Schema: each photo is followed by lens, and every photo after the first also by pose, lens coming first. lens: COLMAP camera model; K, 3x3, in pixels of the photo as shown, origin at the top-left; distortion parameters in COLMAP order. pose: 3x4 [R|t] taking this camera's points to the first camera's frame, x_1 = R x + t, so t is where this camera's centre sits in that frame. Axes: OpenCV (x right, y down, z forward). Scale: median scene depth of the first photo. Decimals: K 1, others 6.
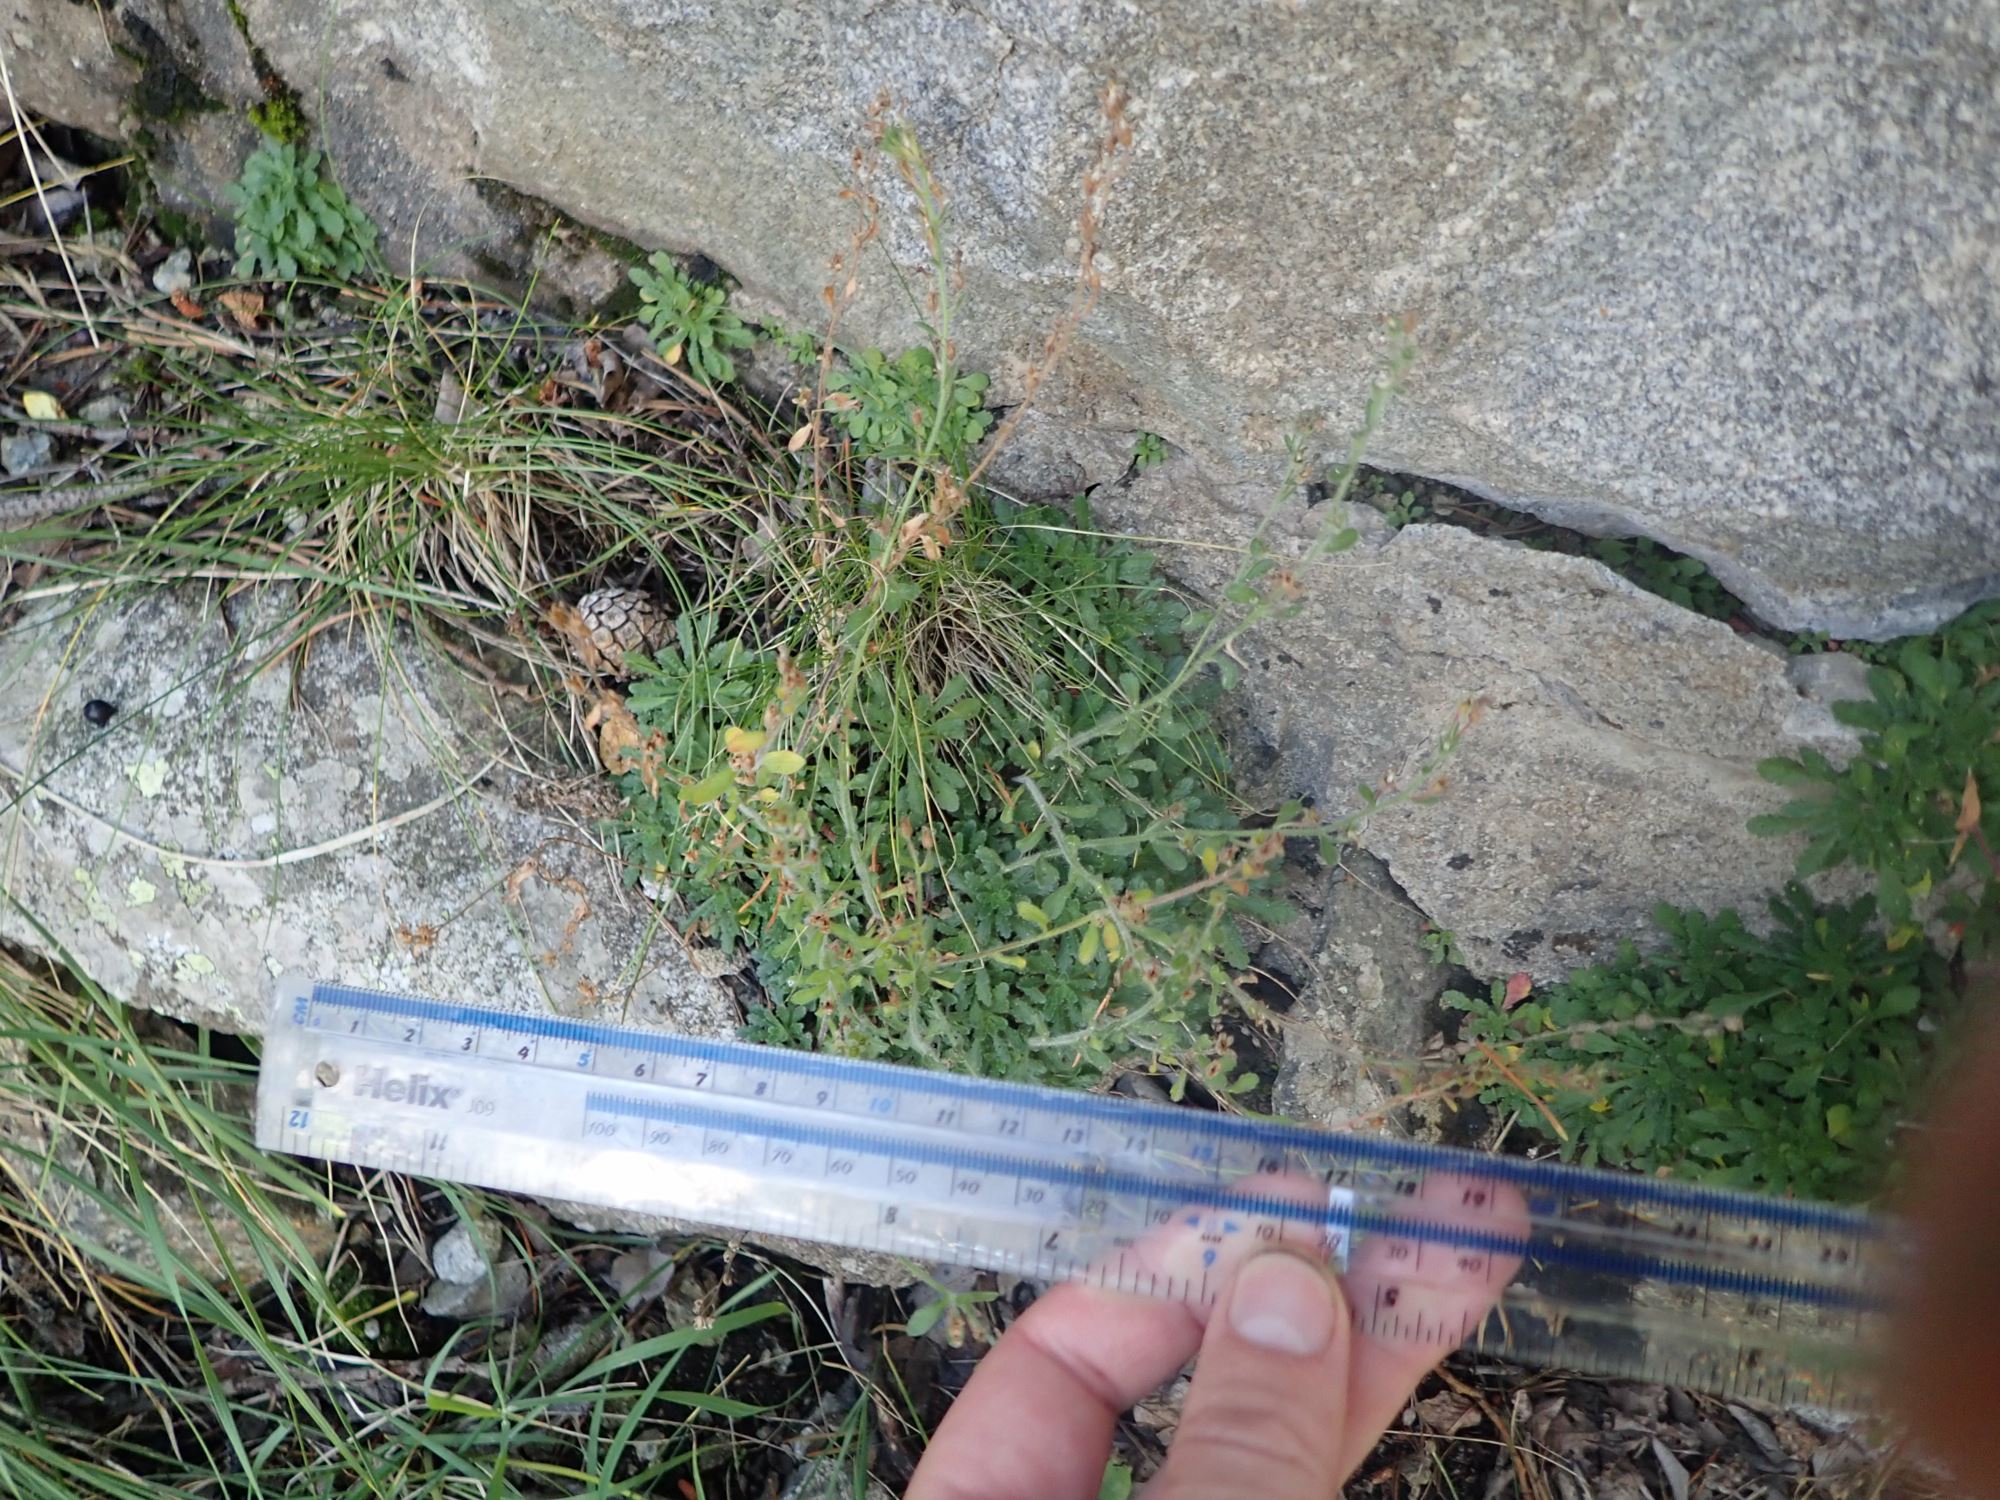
lens RADIAL K [[1468.7, 0, 1002.3], [0, 1468.7, 751.4], [0, 0, 1]] dist [0.010514, 0.008149]
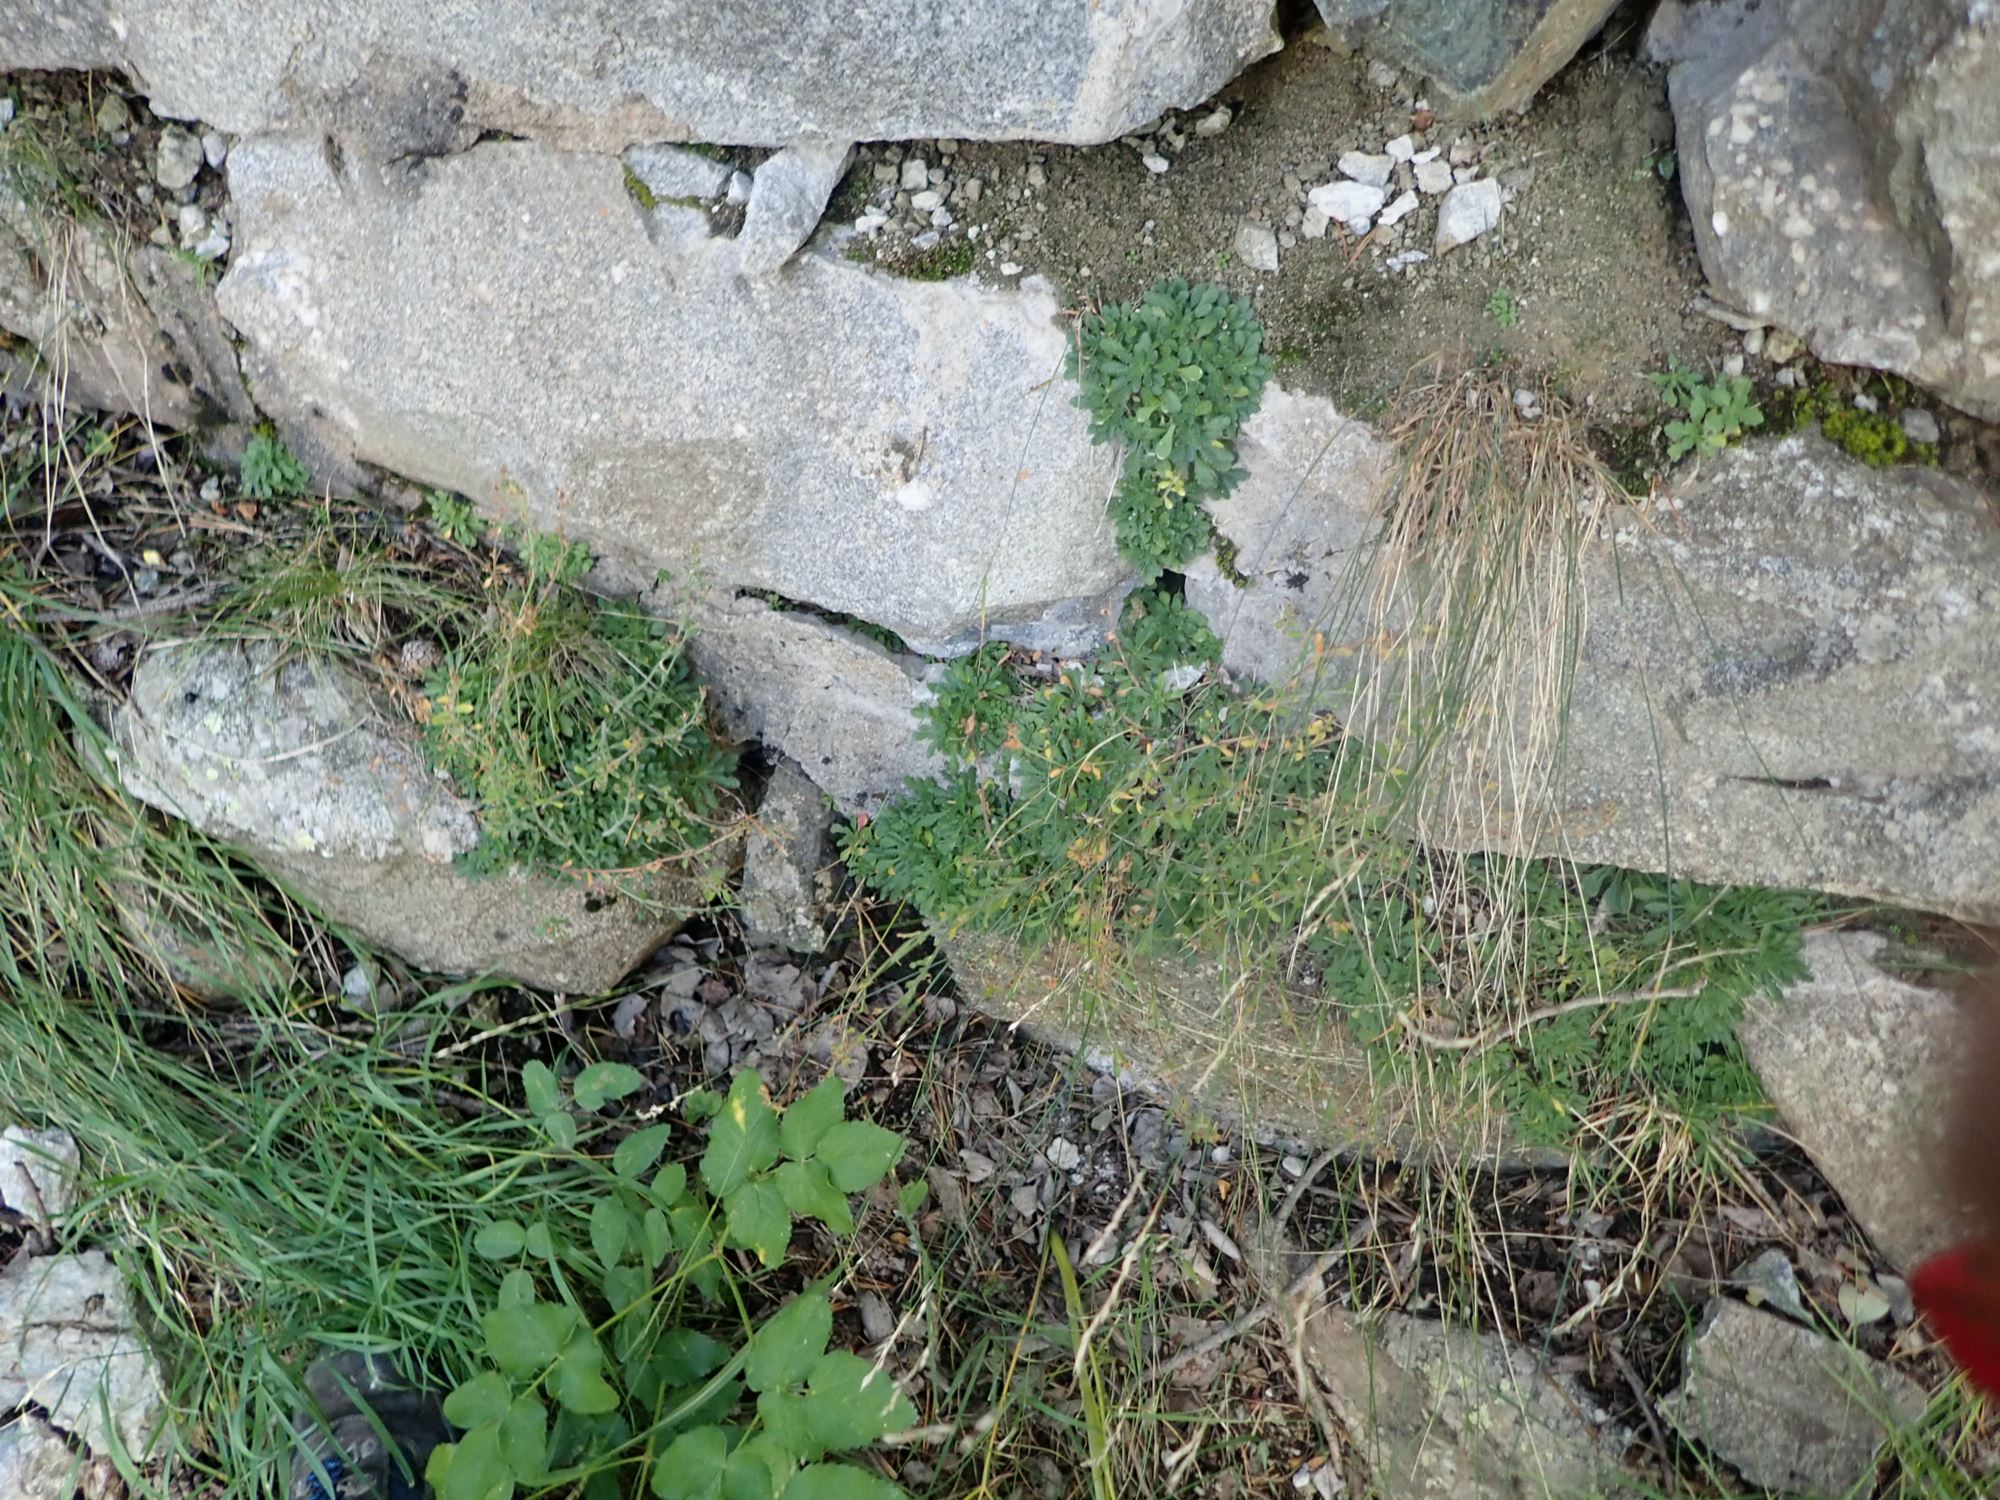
lens RADIAL K [[1468.7, 0, 1001.0], [0, 1468.7, 746.8], [0, 0, 1]] dist [0.010514, 0.008149]
pose [[0.998740, -0.014828, 0.047953, 0.500762], [0.015048, 0.999878, -0.004216, 0.073218], [-0.047884, 0.004932, 0.998841, -1.260589]]
